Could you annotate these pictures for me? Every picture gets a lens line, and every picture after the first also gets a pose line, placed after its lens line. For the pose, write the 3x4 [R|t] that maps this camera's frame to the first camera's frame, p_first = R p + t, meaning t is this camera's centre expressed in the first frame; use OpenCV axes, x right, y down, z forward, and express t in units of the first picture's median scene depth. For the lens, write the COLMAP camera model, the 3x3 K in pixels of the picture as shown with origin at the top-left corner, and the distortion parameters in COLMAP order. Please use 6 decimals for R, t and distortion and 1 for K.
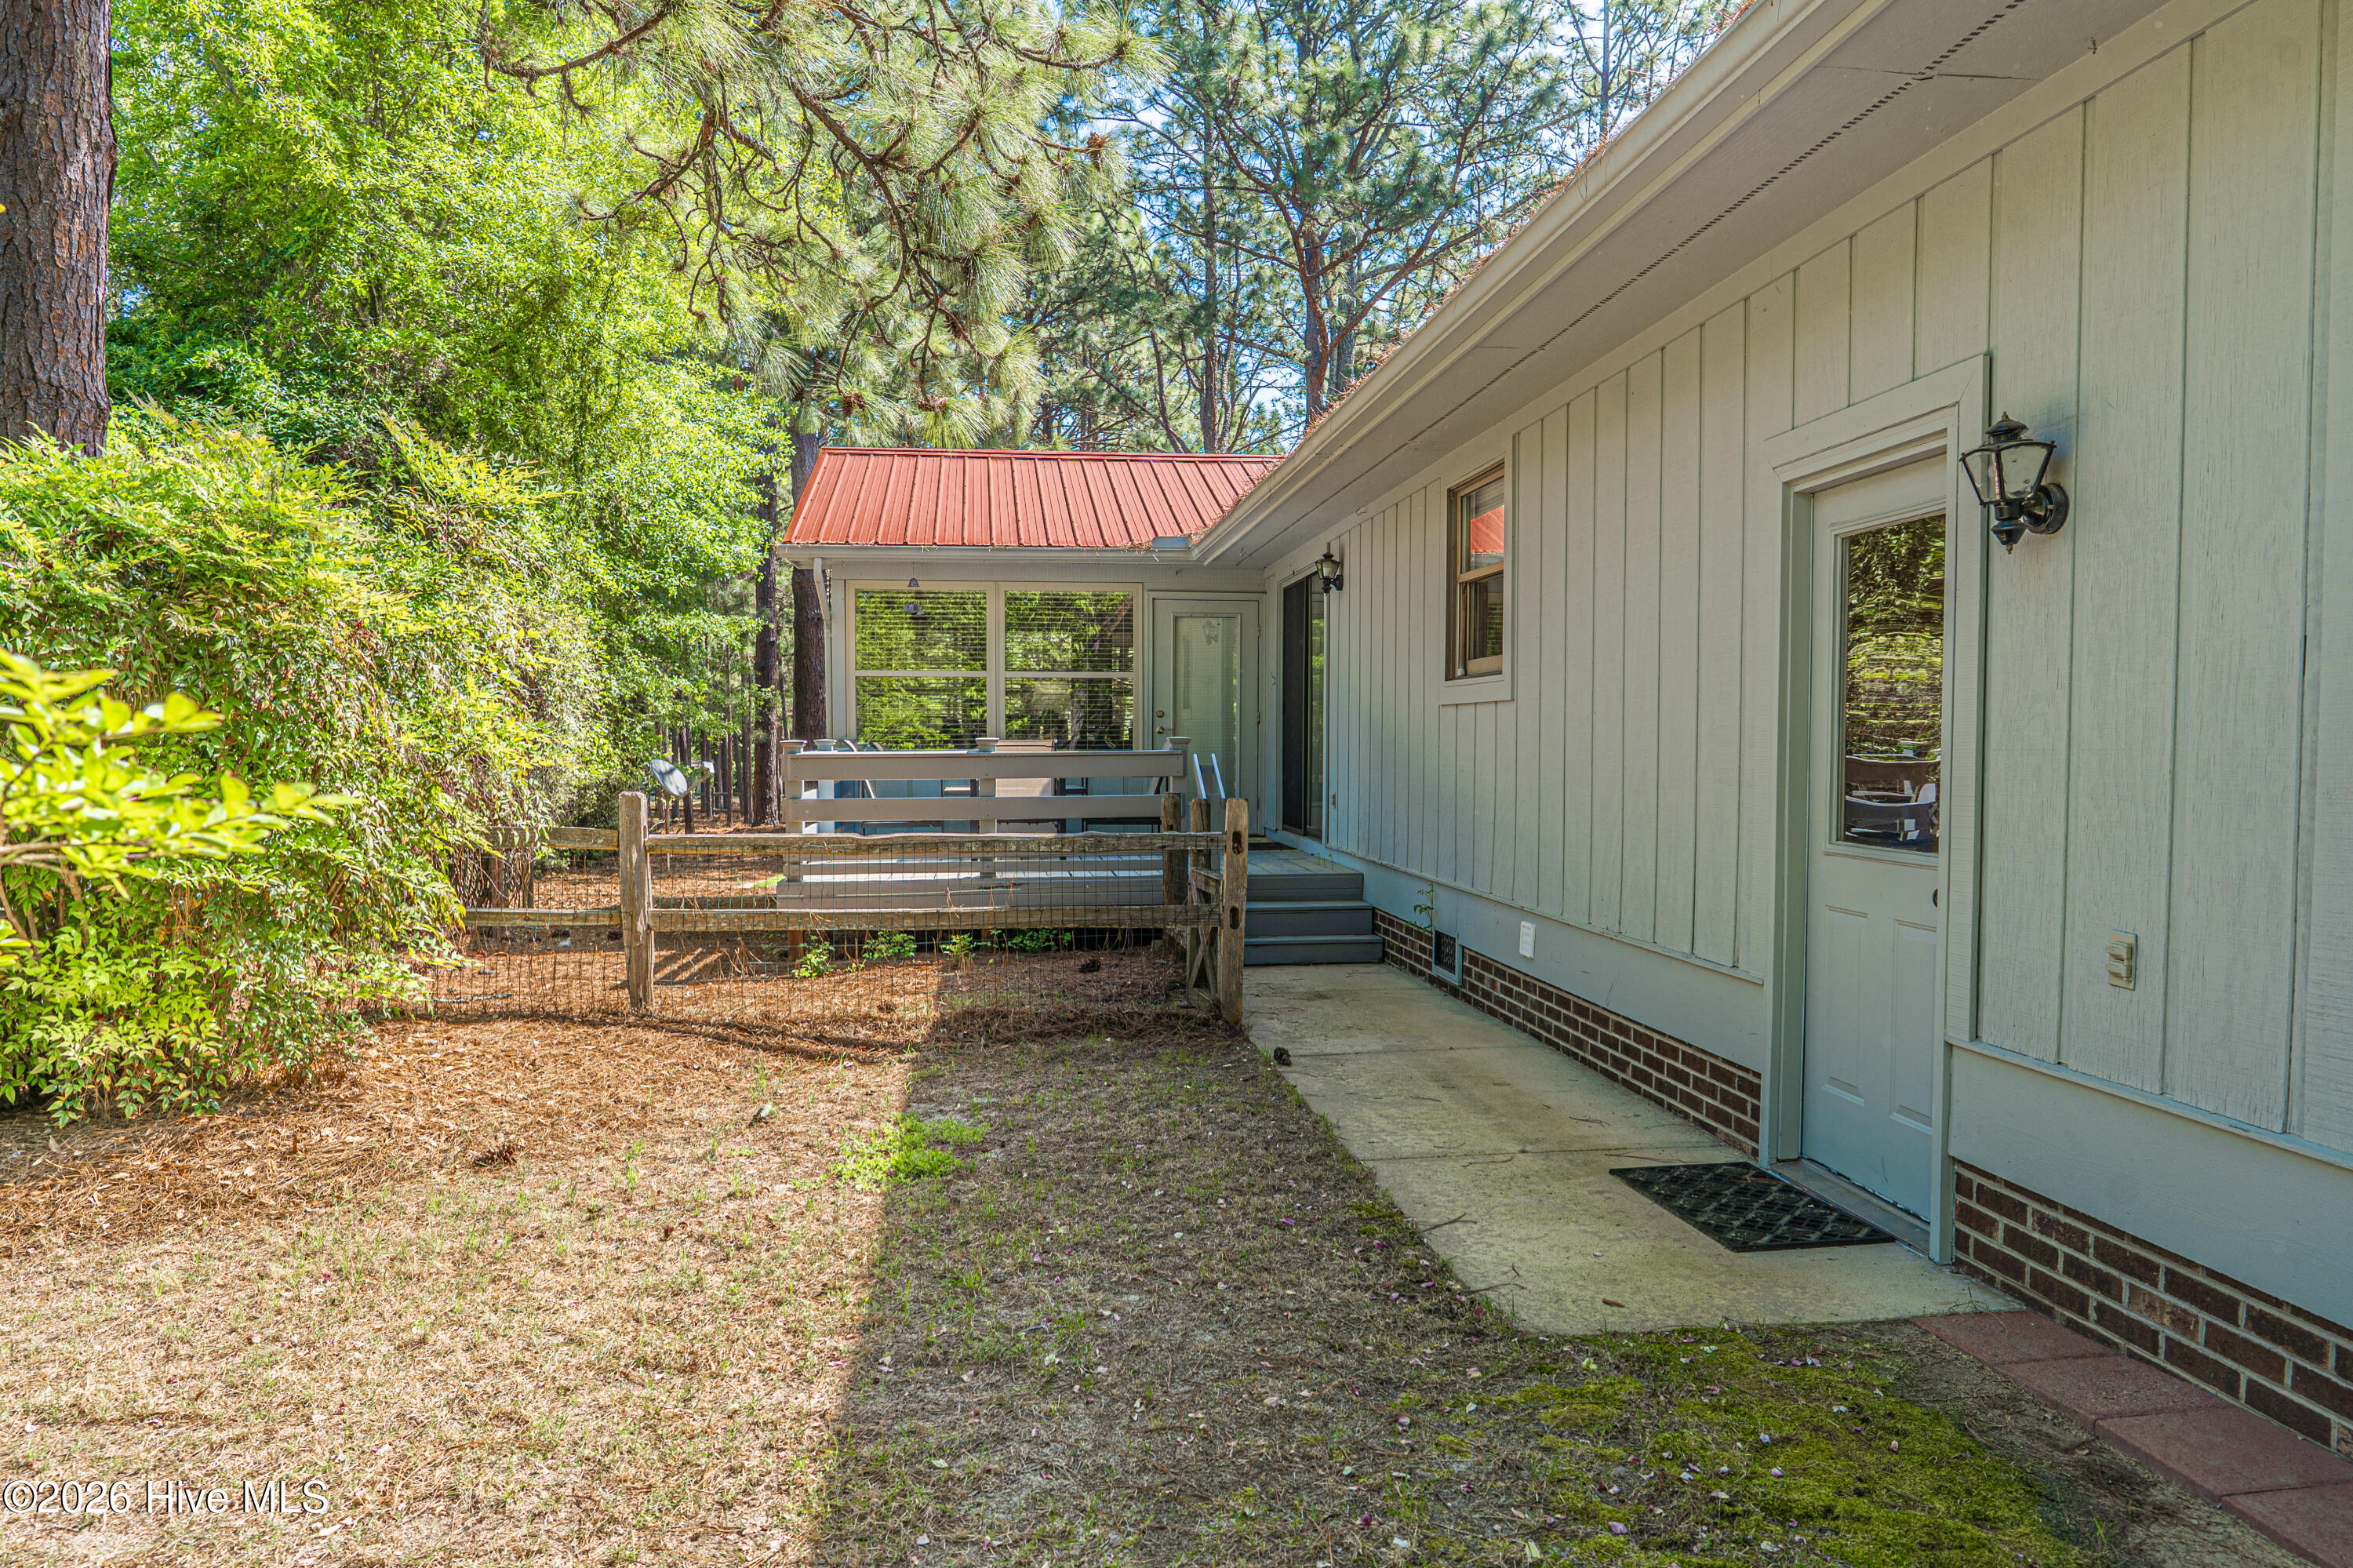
lens RADIAL K [[1569.7, 0, 1176.5], [0, 1569.7, 784.0], [0, 0, 1]] dist [0.001553, -0.000004]
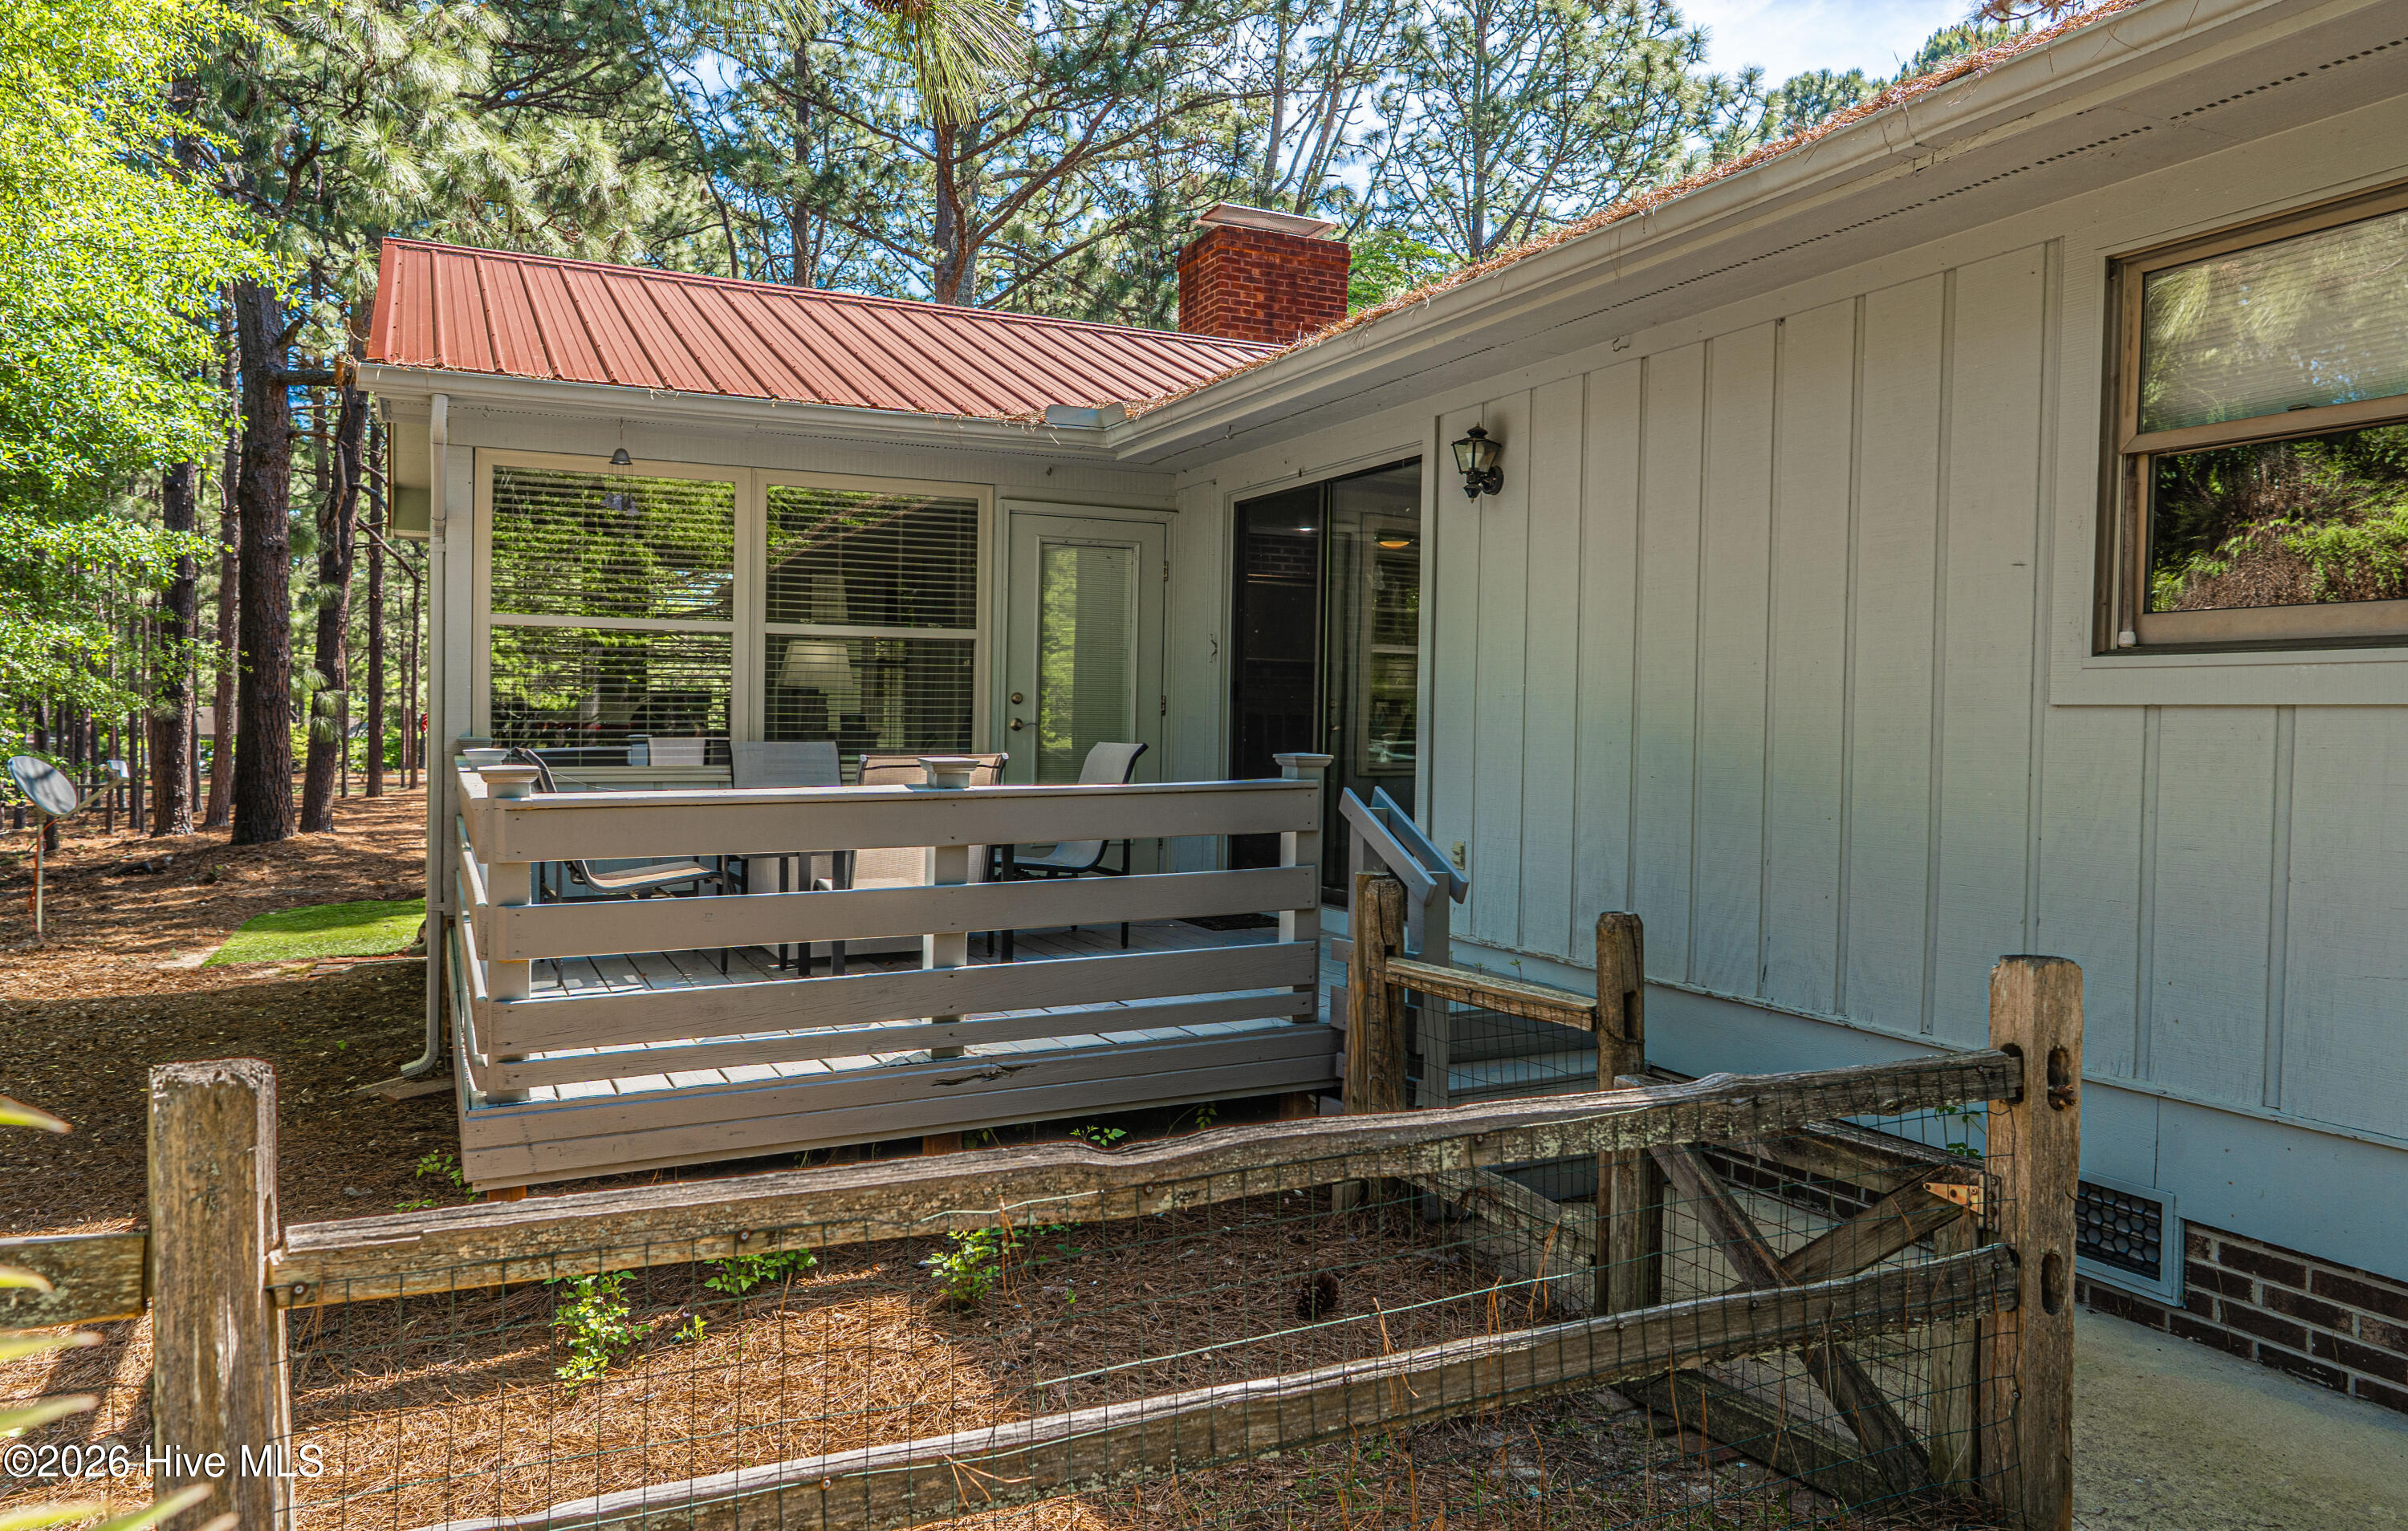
lens RADIAL K [[1613.8, 0, 1204.1], [0, 1613.8, 724.9], [0, 0, 1]] dist [-0.008406, -0.000658]
pose [[0.944381, 0.006337, 0.328791, -0.106741], [0.001028, 0.999753, -0.022222, -0.014742], [-0.328851, 0.021324, 0.944141, 0.270105]]
